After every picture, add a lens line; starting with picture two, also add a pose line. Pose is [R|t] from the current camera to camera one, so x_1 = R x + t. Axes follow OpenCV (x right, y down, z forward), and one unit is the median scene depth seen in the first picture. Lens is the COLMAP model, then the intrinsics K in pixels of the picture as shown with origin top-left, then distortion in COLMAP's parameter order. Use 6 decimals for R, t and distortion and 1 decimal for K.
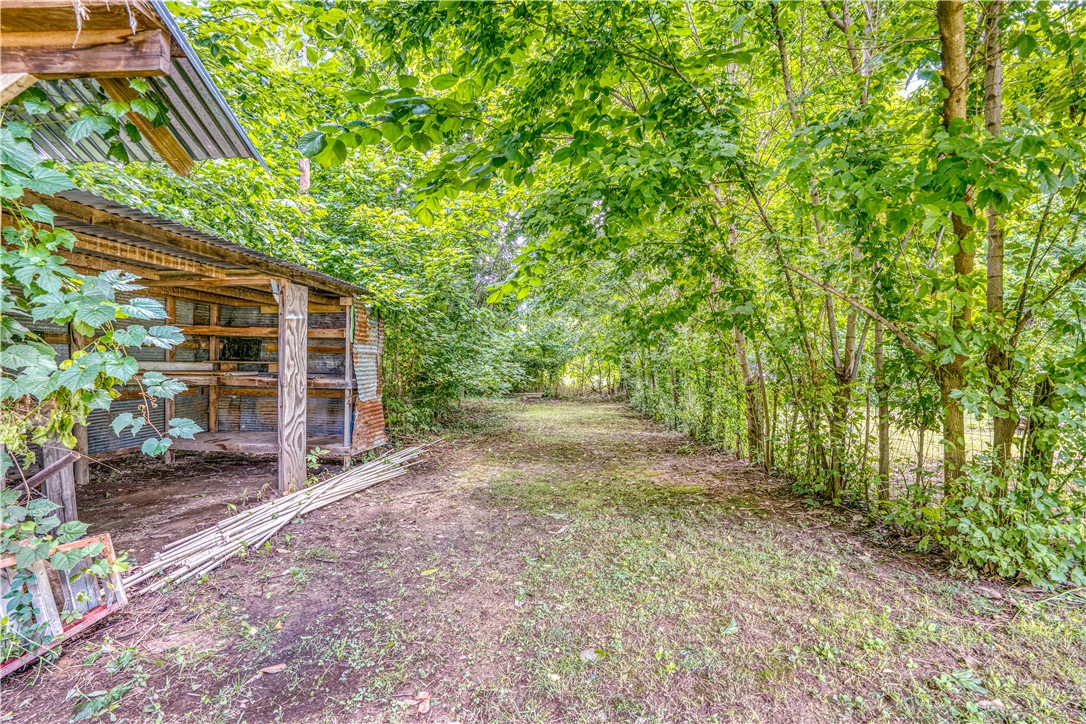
lens RADIAL K [[454.0, 0, 570.2], [0, 454.0, 375.3], [0, 0, 1]] dist [-0.004060, -0.000558]
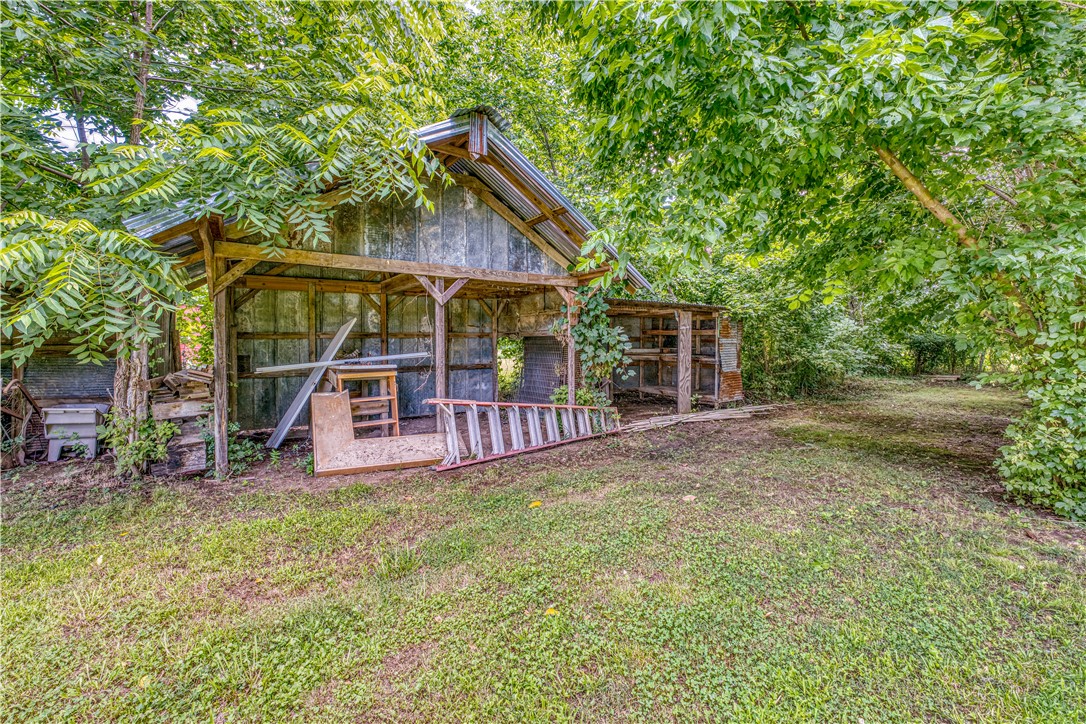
lens RADIAL K [[455.7, 0, 542.8], [0, 455.7, 358.3], [0, 0, 1]] dist [-0.014638, 0.000495]
pose [[0.557315, 0.017682, -0.830113, 0.693803], [-0.007413, 0.999839, 0.016321, -0.019621], [0.830268, -0.002942, 0.557356, -0.627235]]
